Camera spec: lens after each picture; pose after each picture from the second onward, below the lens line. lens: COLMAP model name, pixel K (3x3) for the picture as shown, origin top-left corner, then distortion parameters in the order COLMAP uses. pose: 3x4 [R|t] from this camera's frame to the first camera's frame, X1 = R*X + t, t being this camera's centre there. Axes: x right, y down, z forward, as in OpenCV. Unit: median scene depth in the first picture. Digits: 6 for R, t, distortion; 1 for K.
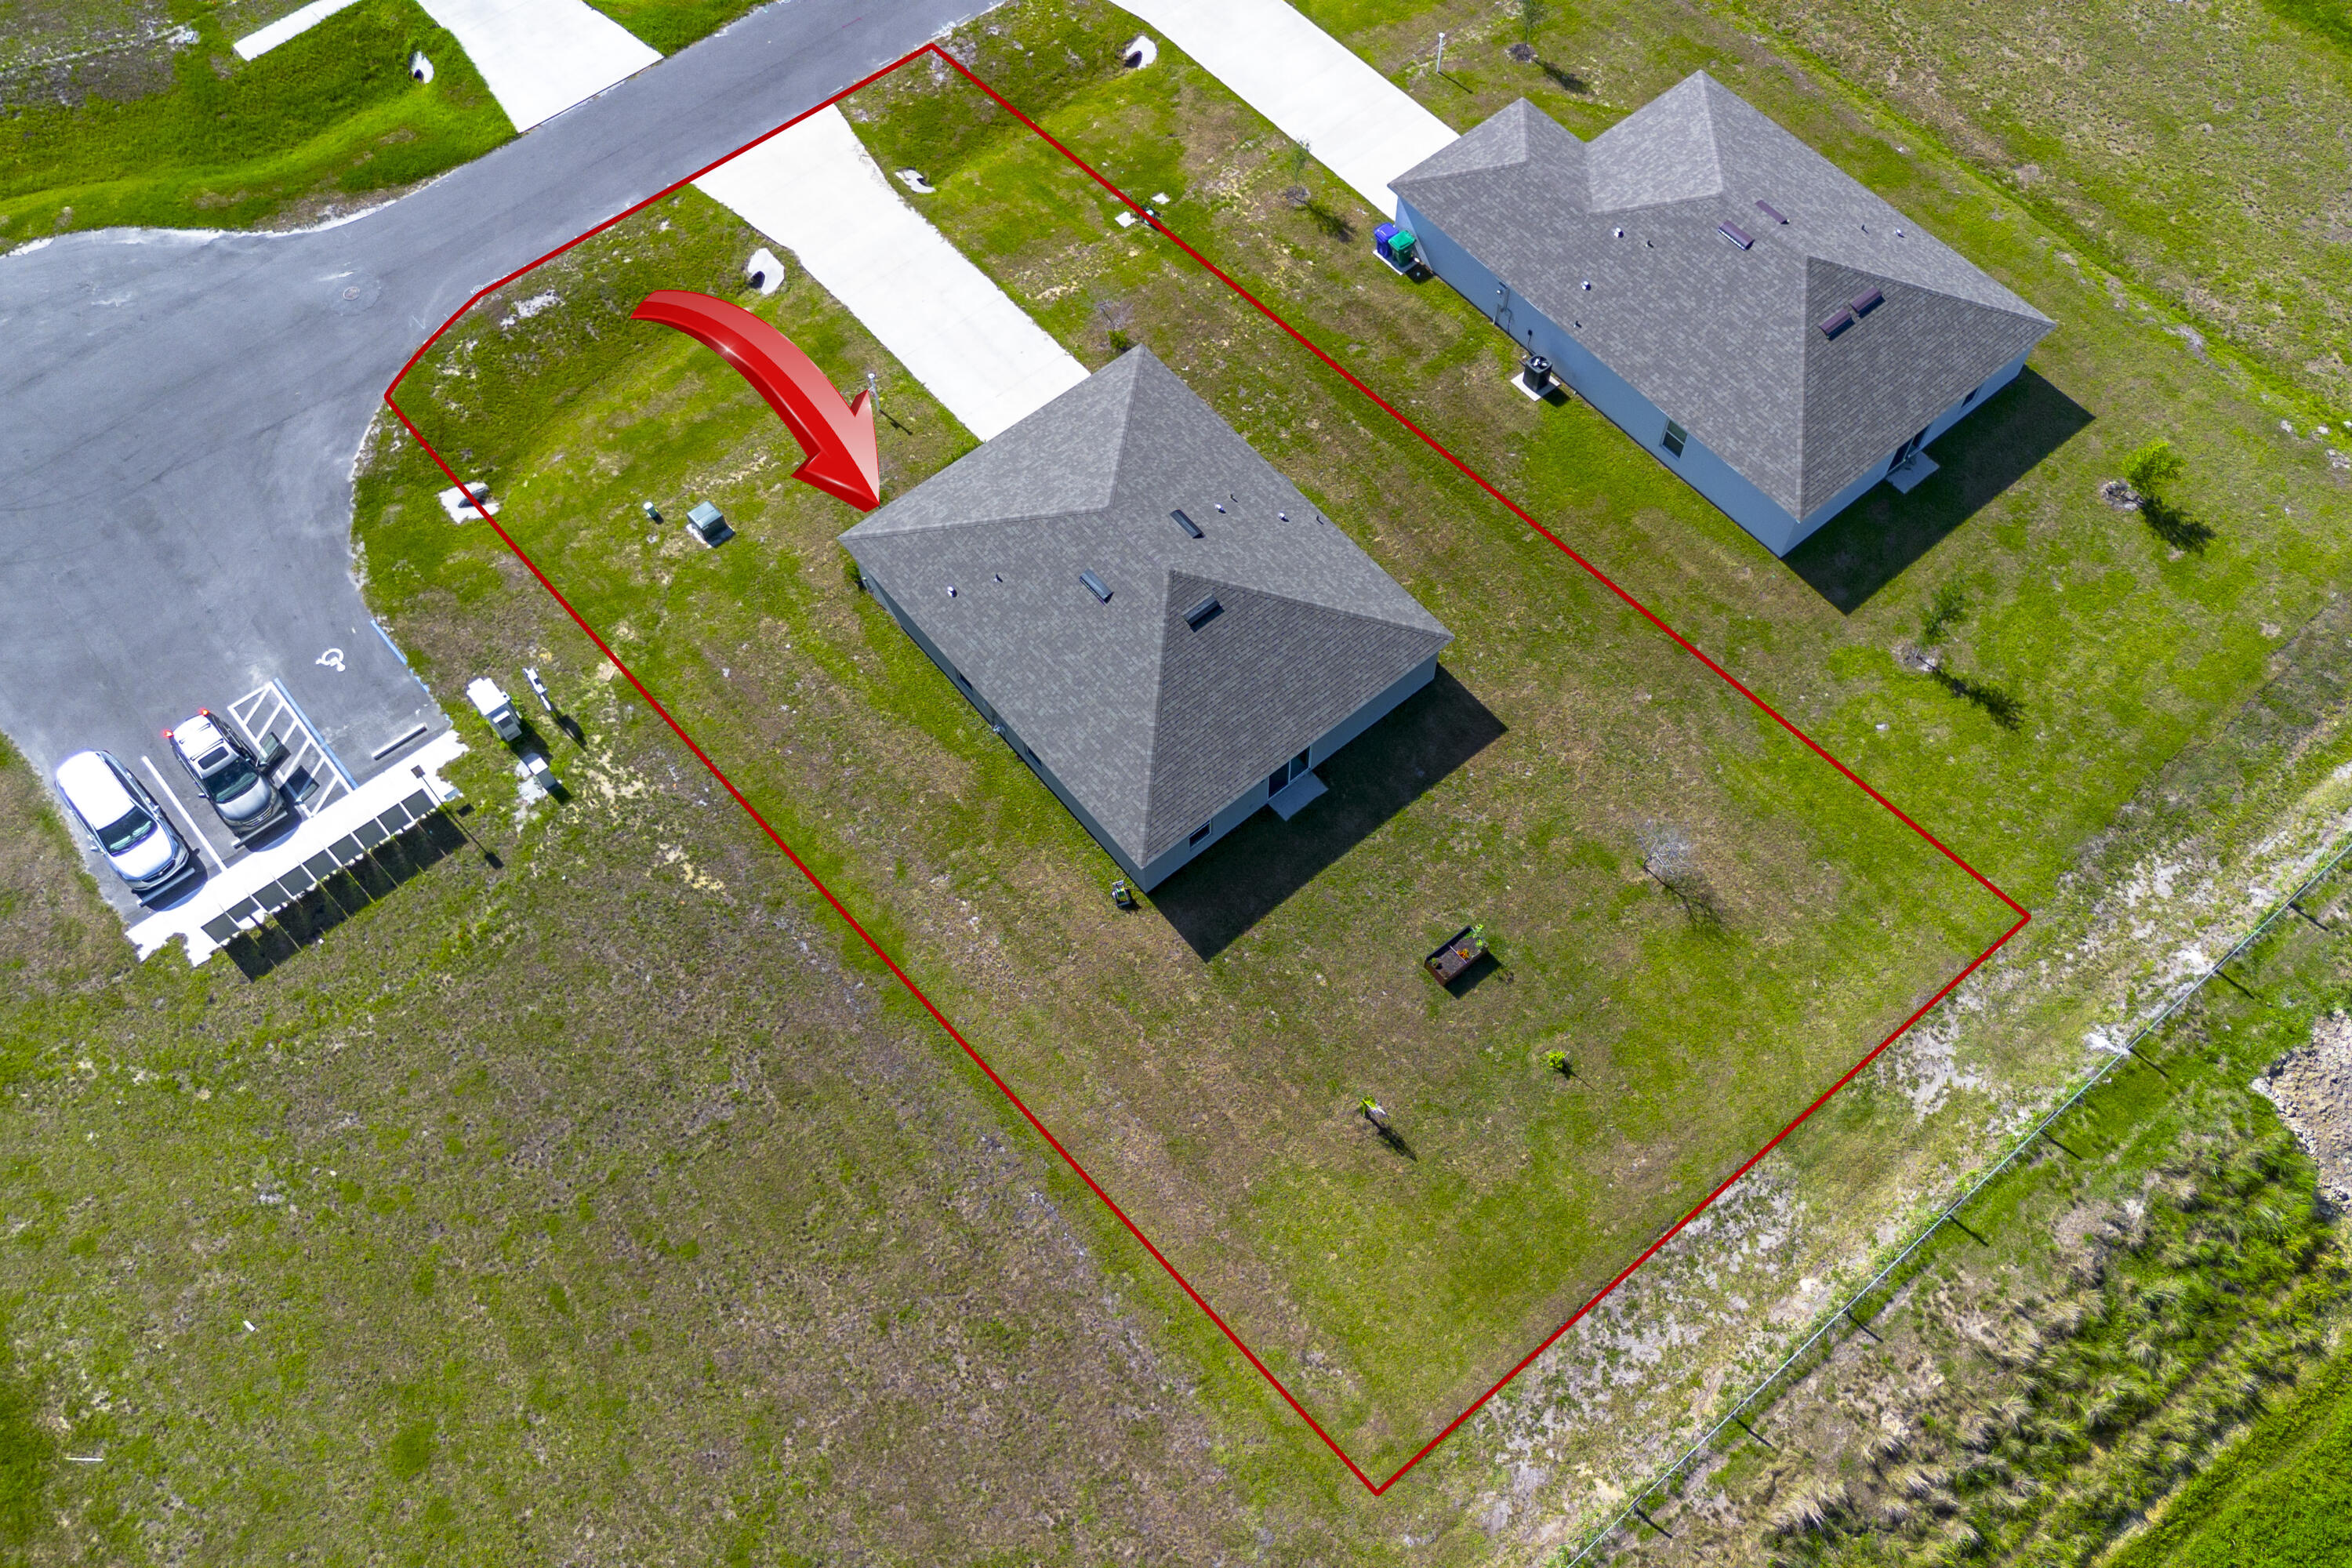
lens RADIAL K [[1974.8, 0, 1181.6], [0, 1974.8, 778.5], [0, 0, 1]] dist [0.062547, -0.053286]
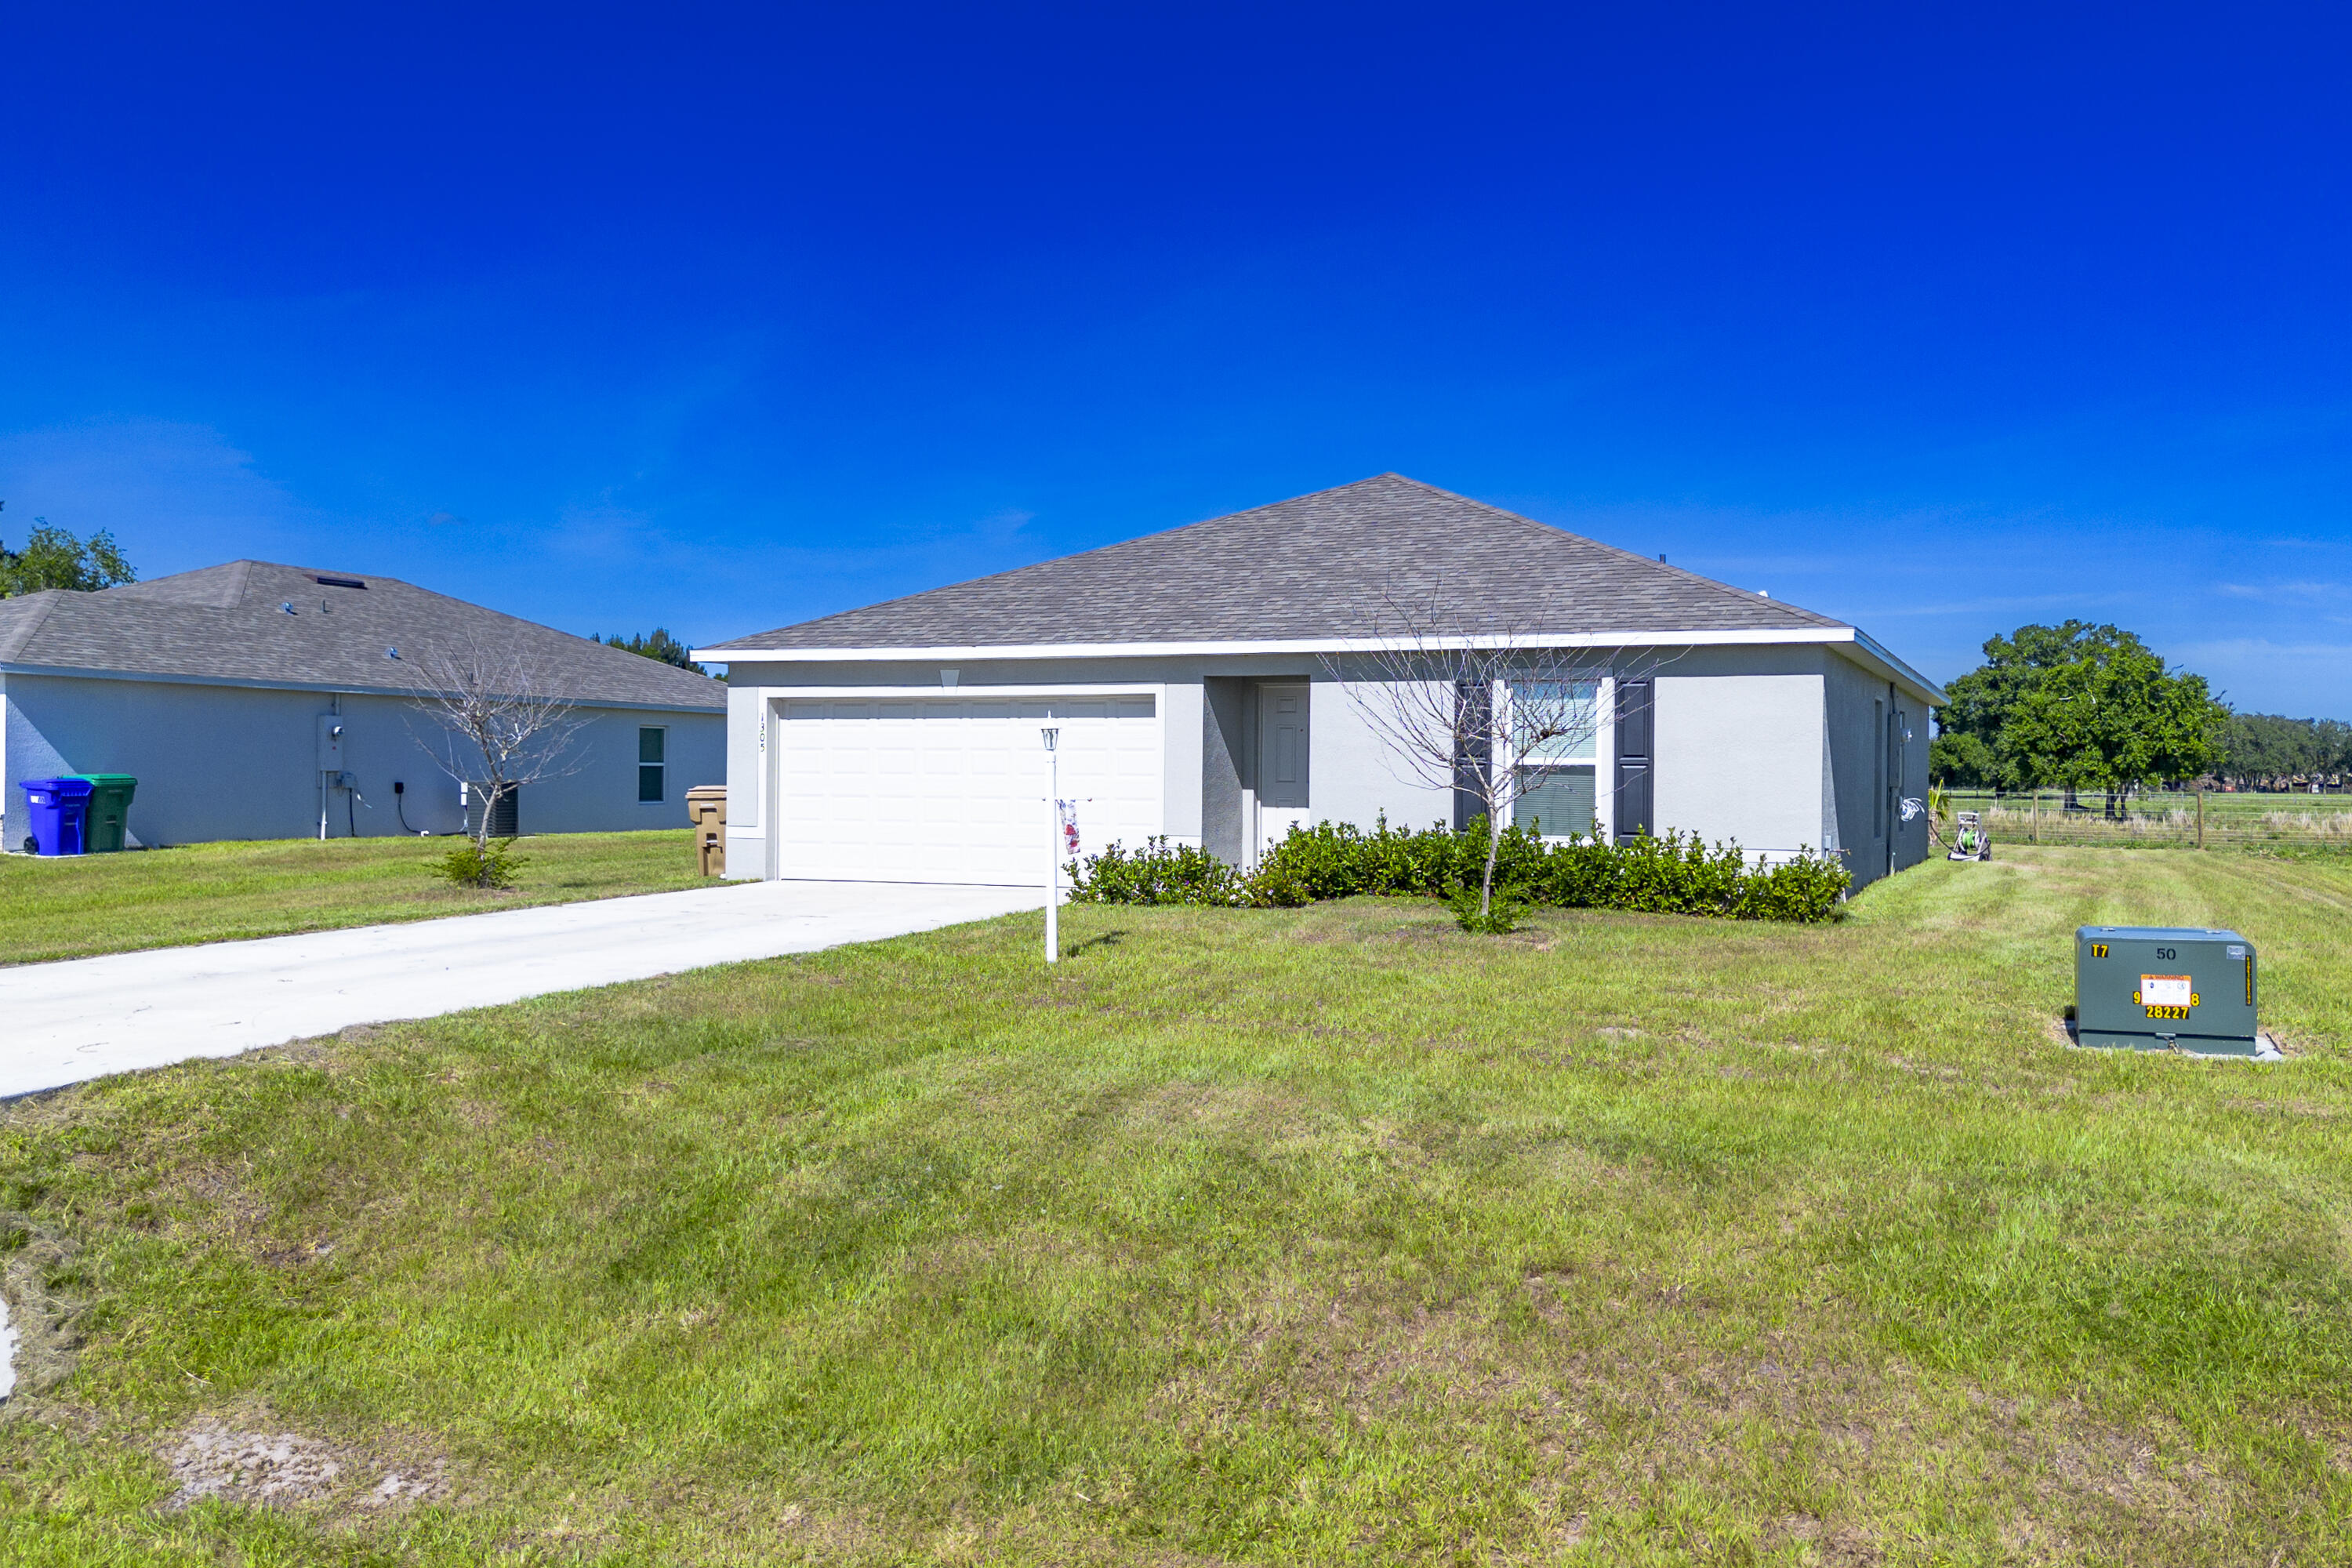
lens RADIAL K [[2012.2, 0, 1180.7], [0, 2012.2, 788.8], [0, 0, 1]] dist [0.067557, -0.060864]
pose [[-0.452756, 0.011754, 0.891557, -0.413410], [0.778009, 0.493662, 0.388586, -0.316803], [-0.435561, 0.869574, -0.232653, 1.217344]]
